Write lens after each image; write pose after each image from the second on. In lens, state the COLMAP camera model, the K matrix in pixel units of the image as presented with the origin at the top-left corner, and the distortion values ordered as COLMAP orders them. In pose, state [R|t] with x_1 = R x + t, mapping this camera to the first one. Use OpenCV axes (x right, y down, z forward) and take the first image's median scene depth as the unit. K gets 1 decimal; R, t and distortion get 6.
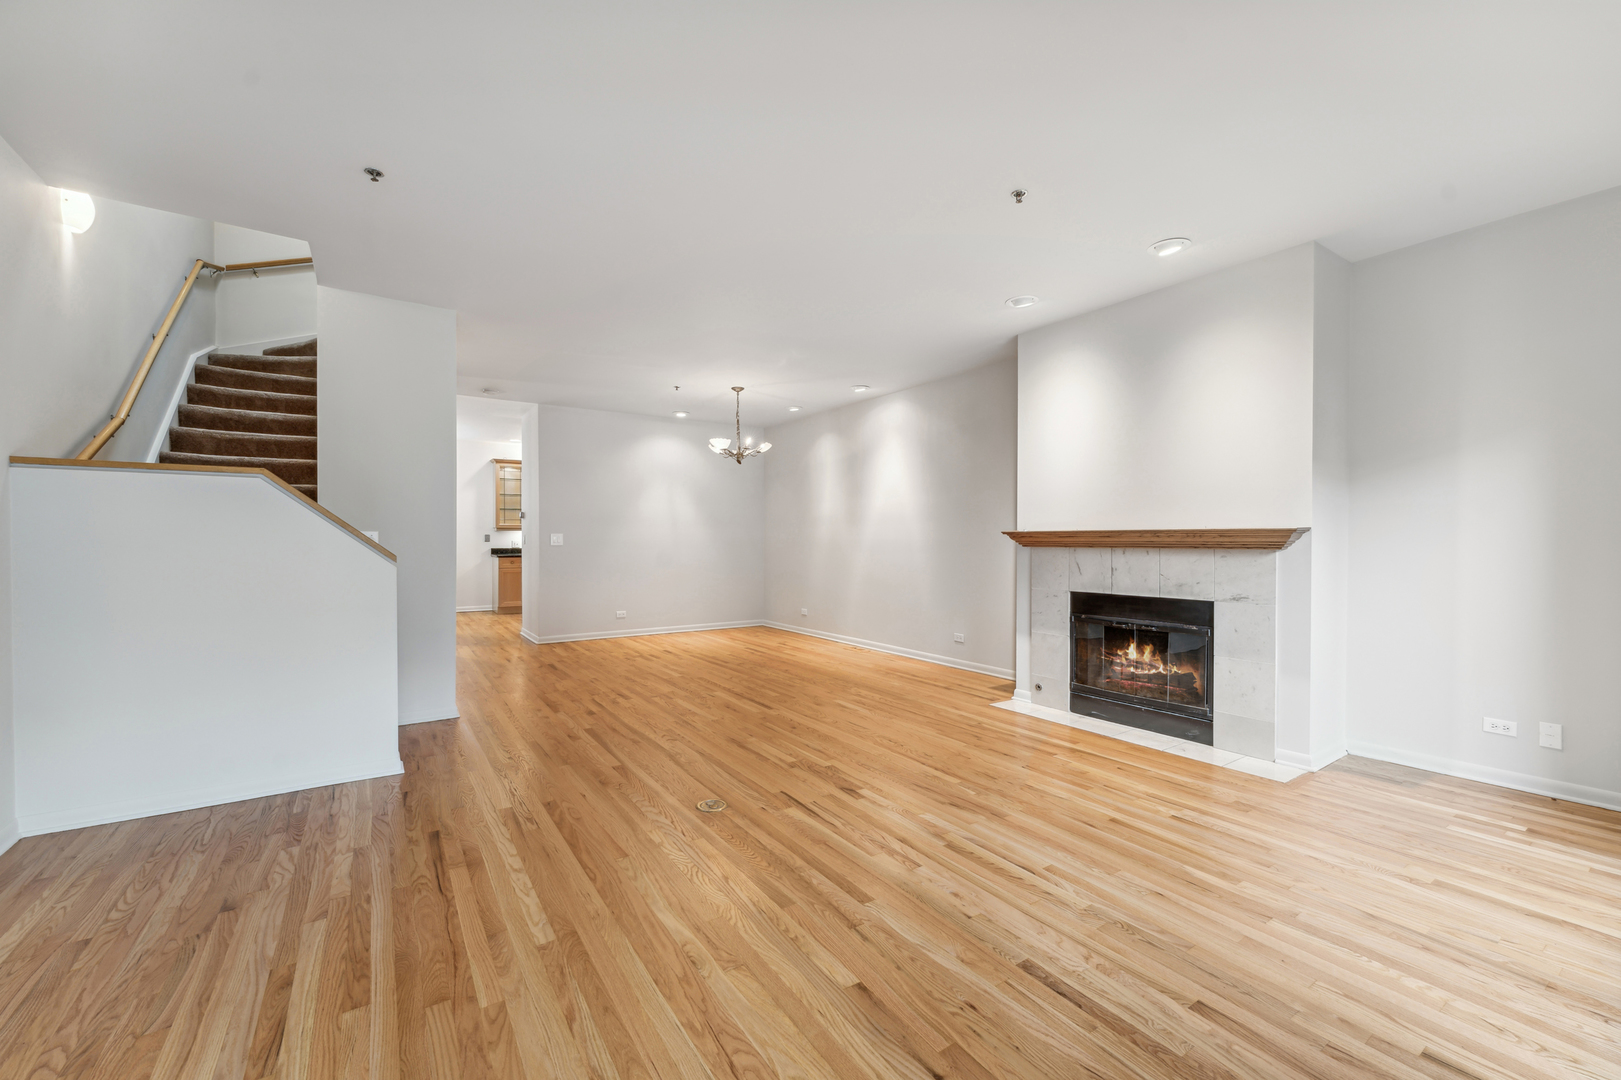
lens RADIAL K [[665.1, 0, 805.7], [0, 665.1, 545.0], [0, 0, 1]] dist [-0.001883, -0.000290]
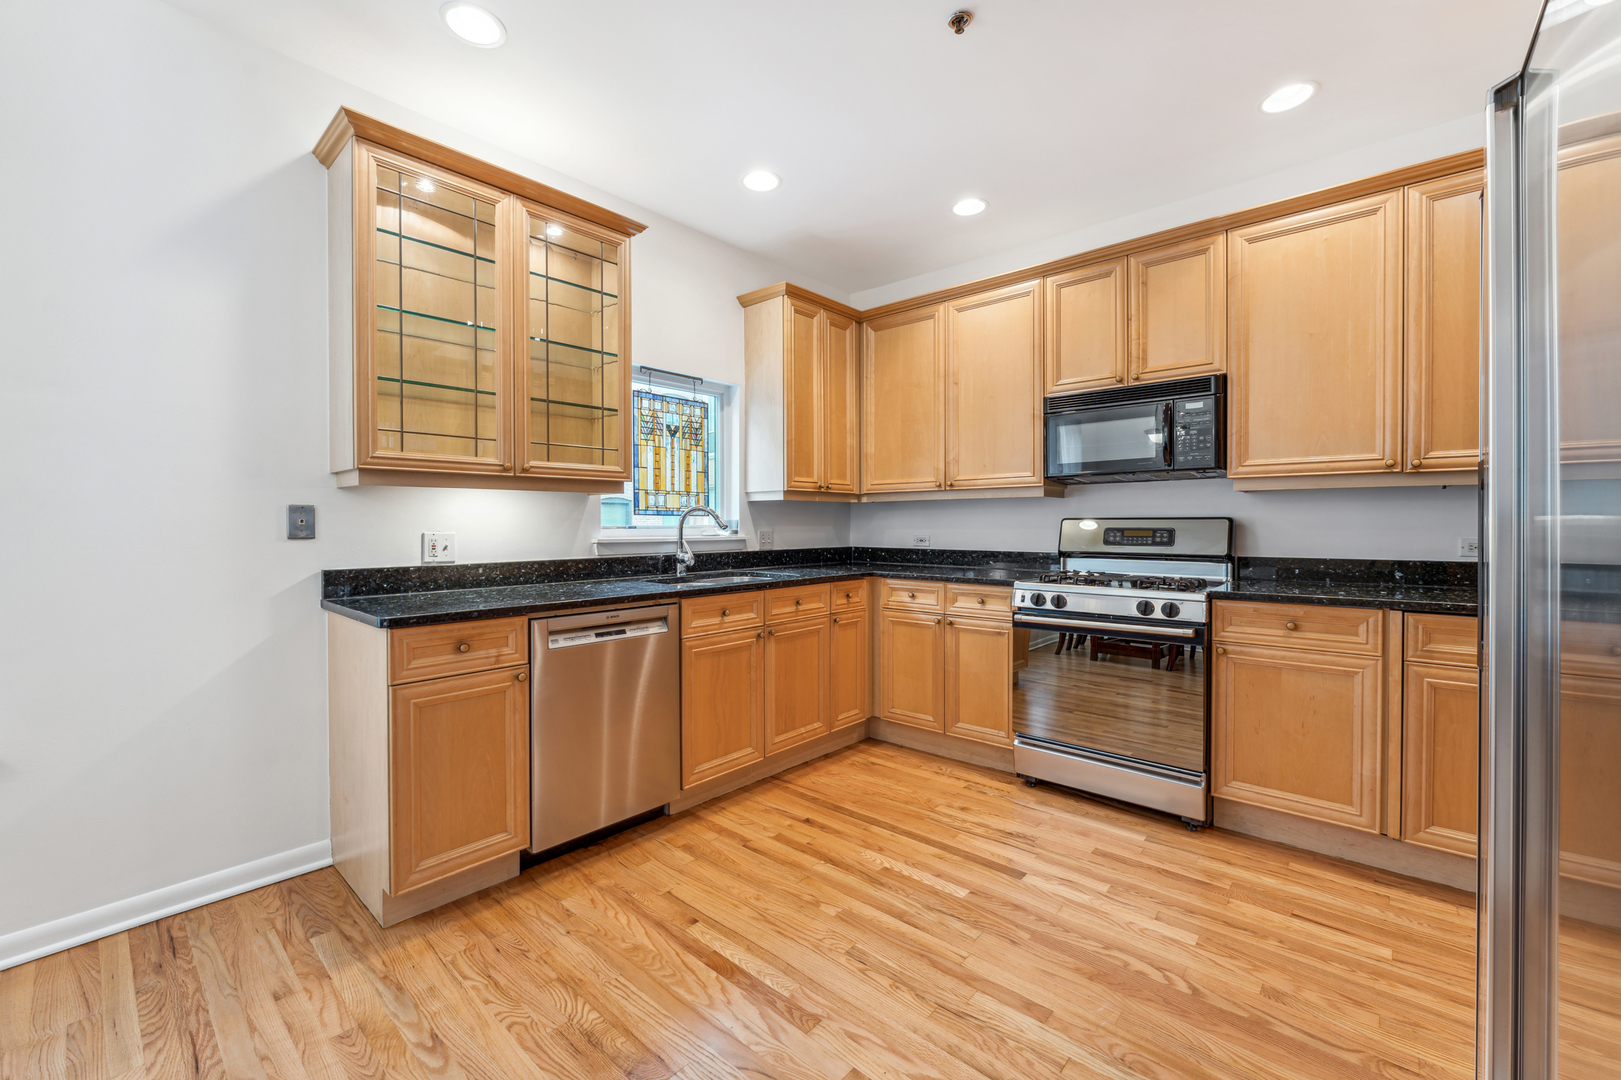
lens RADIAL K [[665.1, 0, 811.7], [0, 665.1, 533.6], [0, 0, 1]] dist [-0.001883, -0.000290]
pose [[0.971414, -0.008879, 0.237224, -0.378689], [0.006964, 0.999936, 0.008907, -0.007475], [-0.237288, -0.007000, 0.971414, 0.769964]]
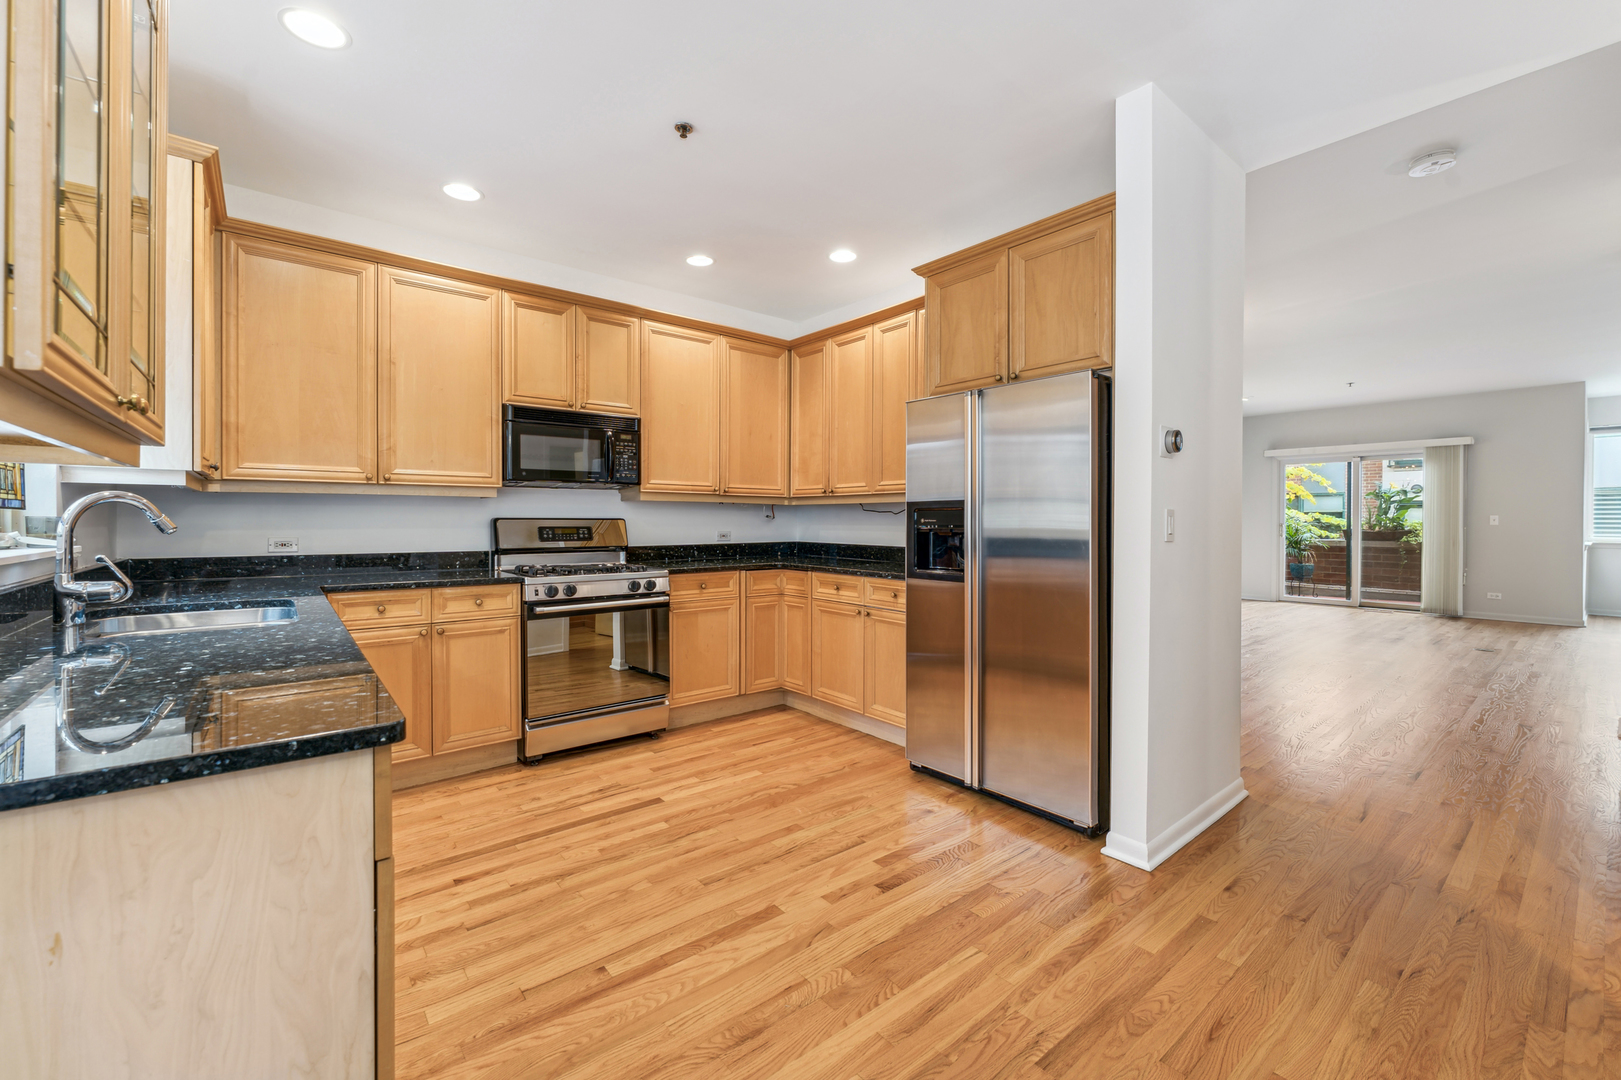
lens RADIAL K [[665.1, 0, 816.8], [0, 665.1, 529.1], [0, 0, 1]] dist [-0.001883, -0.000290]
pose [[-0.086155, -0.019594, 0.996089, -0.596425], [0.002150, 0.999801, 0.019853, -0.013451], [-0.996279, 0.003852, -0.086096, 0.972712]]
